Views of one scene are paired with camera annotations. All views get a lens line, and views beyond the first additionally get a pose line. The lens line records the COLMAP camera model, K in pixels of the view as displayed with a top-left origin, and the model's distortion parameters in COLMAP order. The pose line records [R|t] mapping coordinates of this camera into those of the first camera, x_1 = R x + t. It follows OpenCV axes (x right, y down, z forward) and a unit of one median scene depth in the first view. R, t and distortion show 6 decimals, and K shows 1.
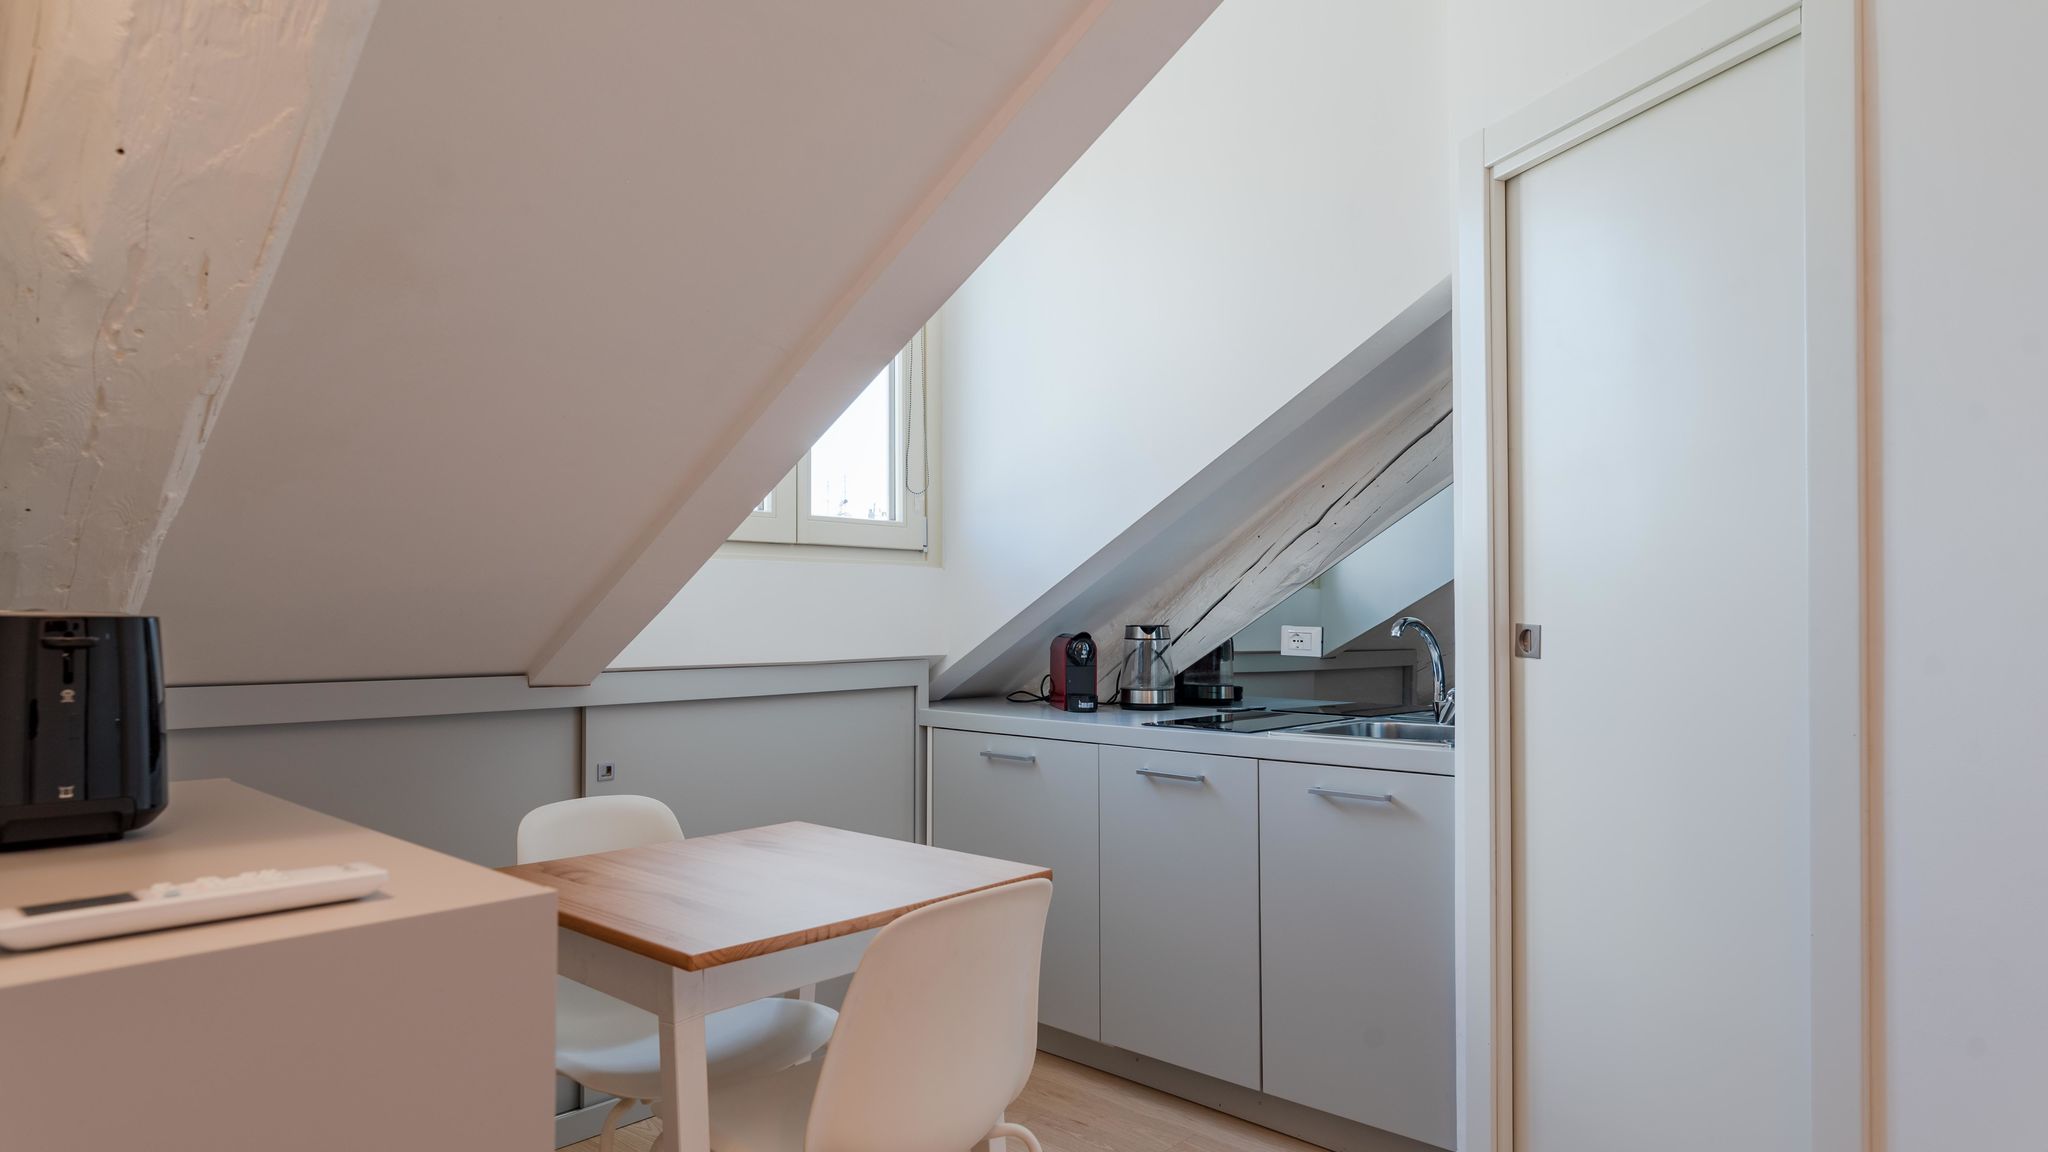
lens RADIAL K [[1188.6, 0, 1024.0], [0, 1188.6, 576.0], [0, 0, 1]] dist [-0.001709, 0.000807]
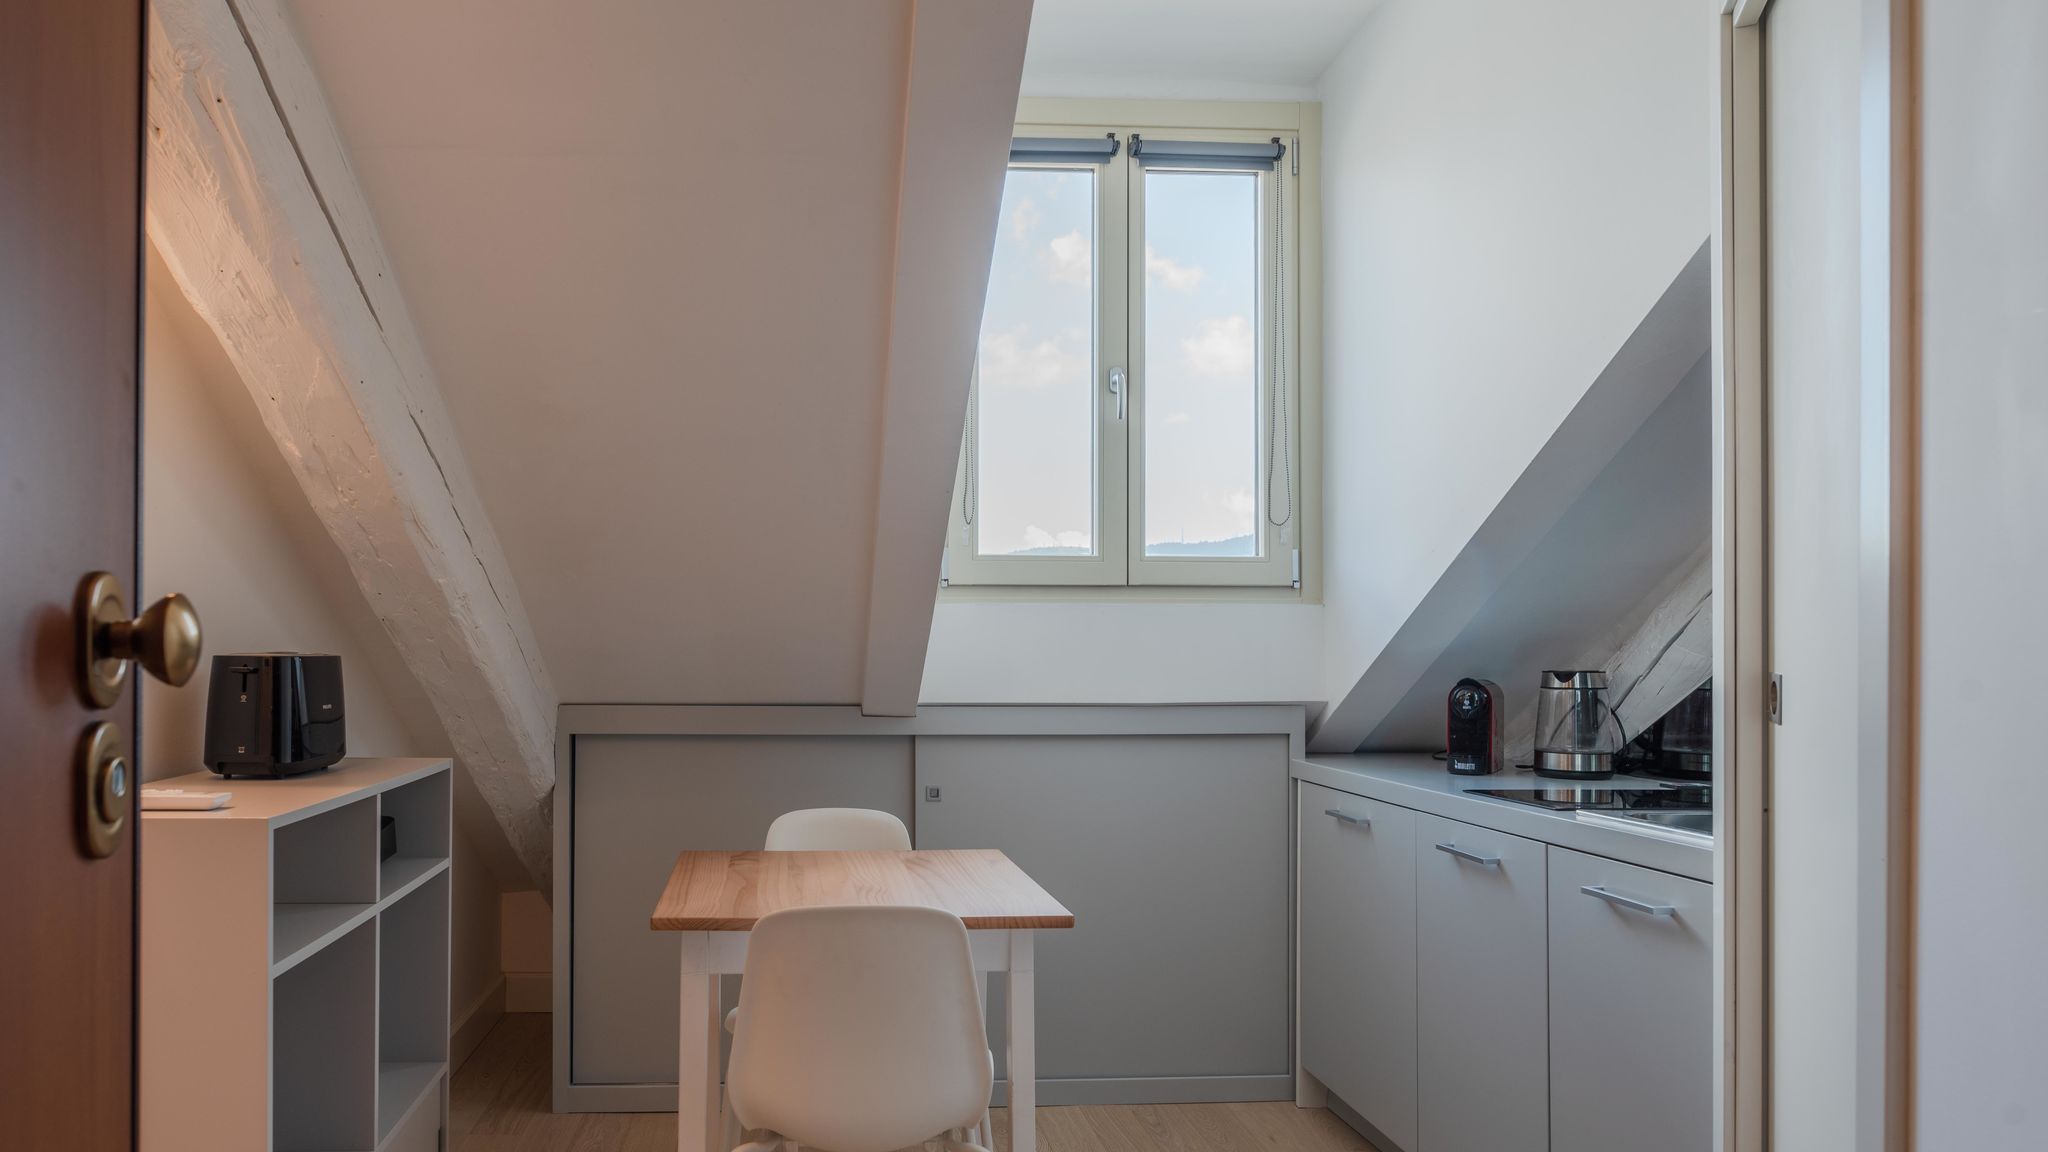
lens RADIAL K [[1252.3, 0, 846.4], [0, 1252.3, 581.3], [0, 0, 1]] dist [0.001217, 0.000733]
pose [[0.710322, -0.038719, -0.702811, 0.361007], [0.020619, 0.999202, -0.034209, 0.000498], [0.703575, 0.009808, 0.710554, 0.069930]]
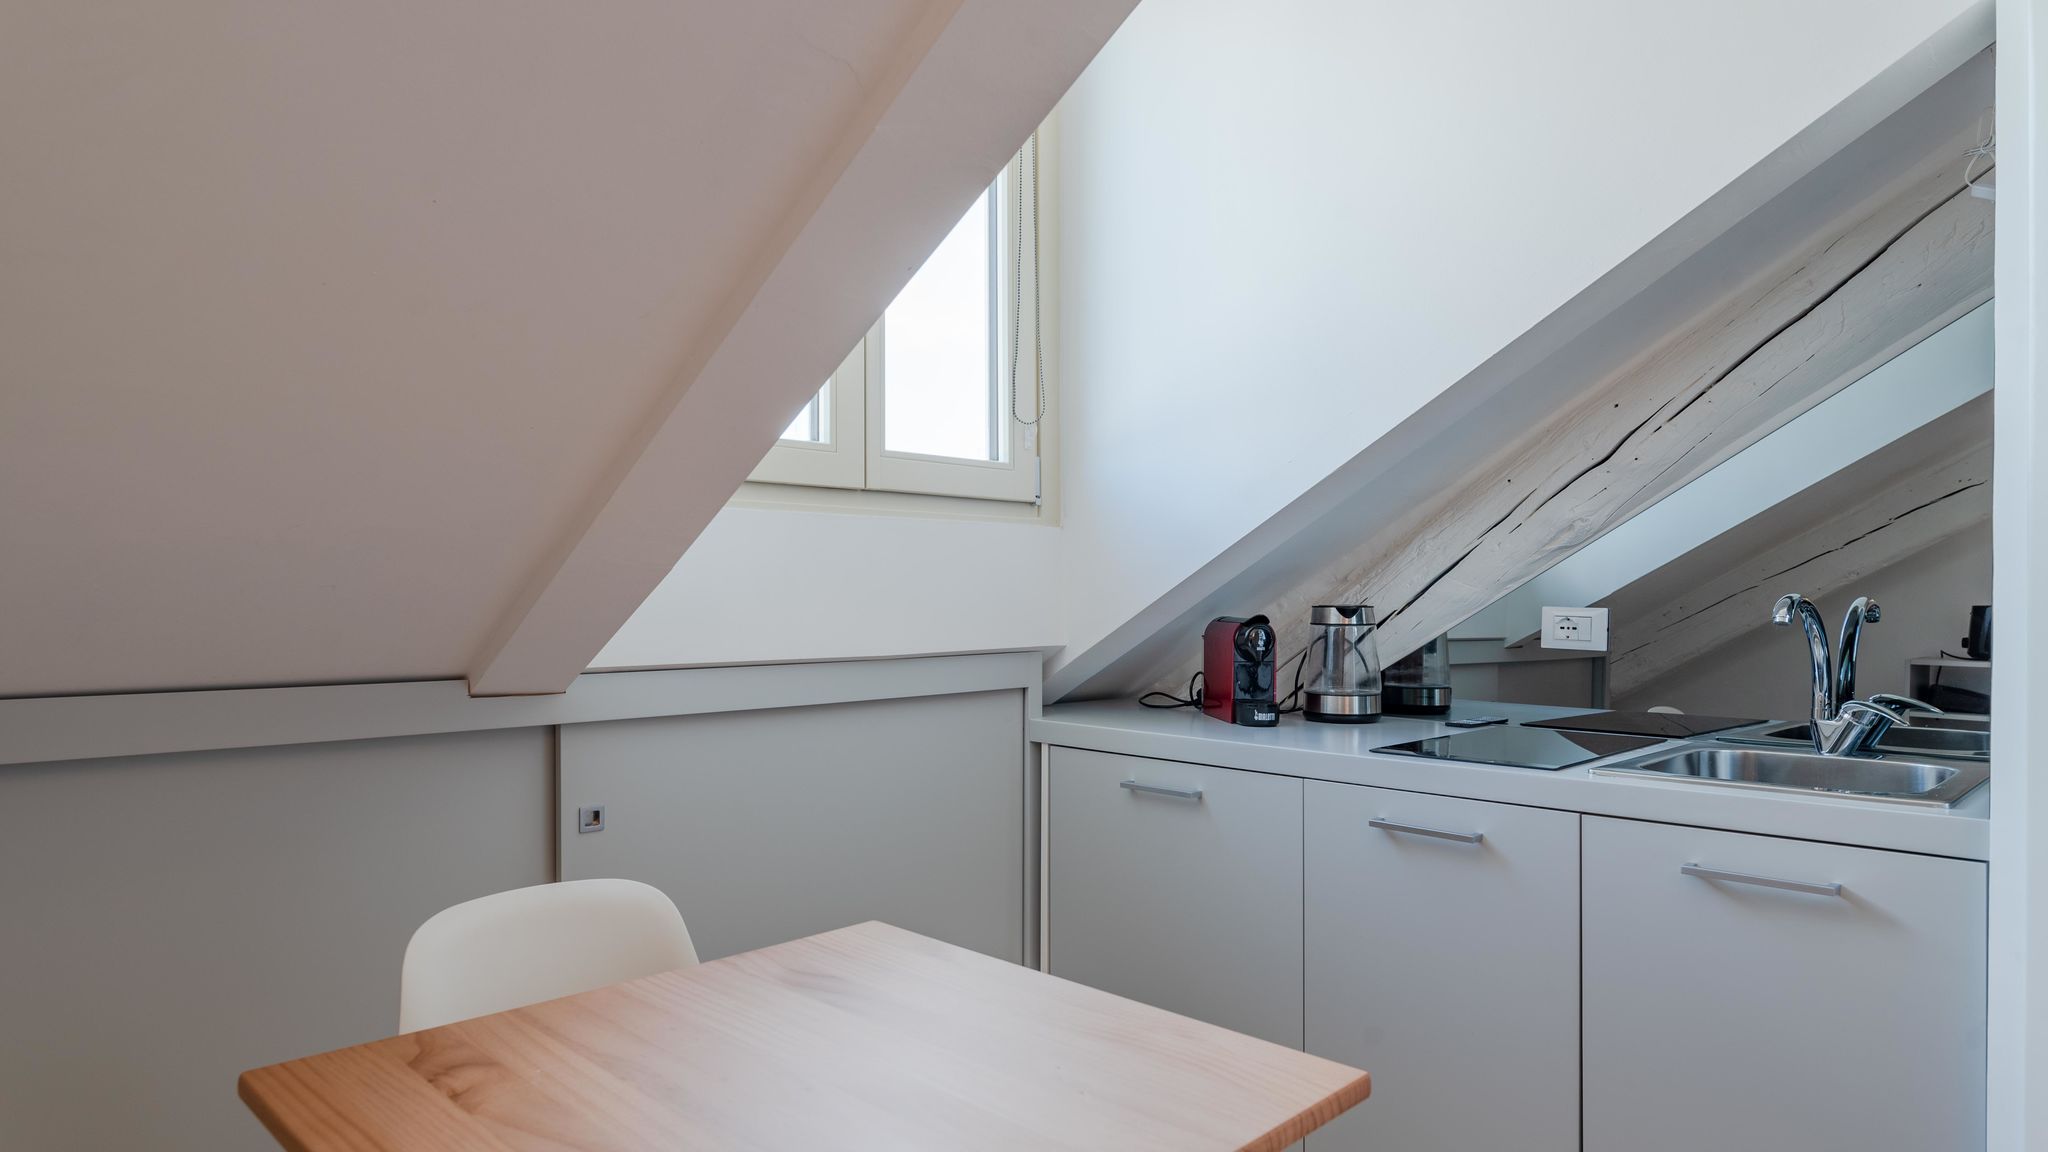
lens RADIAL K [[1202.8, 0, 1024.0], [0, 1202.8, 576.0], [0, 0, 1]] dist [0.001584, 0.000167]
pose [[0.998918, 0.000350, -0.046511, -0.058687], [0.000432, 0.999859, 0.016796, 0.011410], [0.046510, -0.016798, 0.998777, 0.266349]]
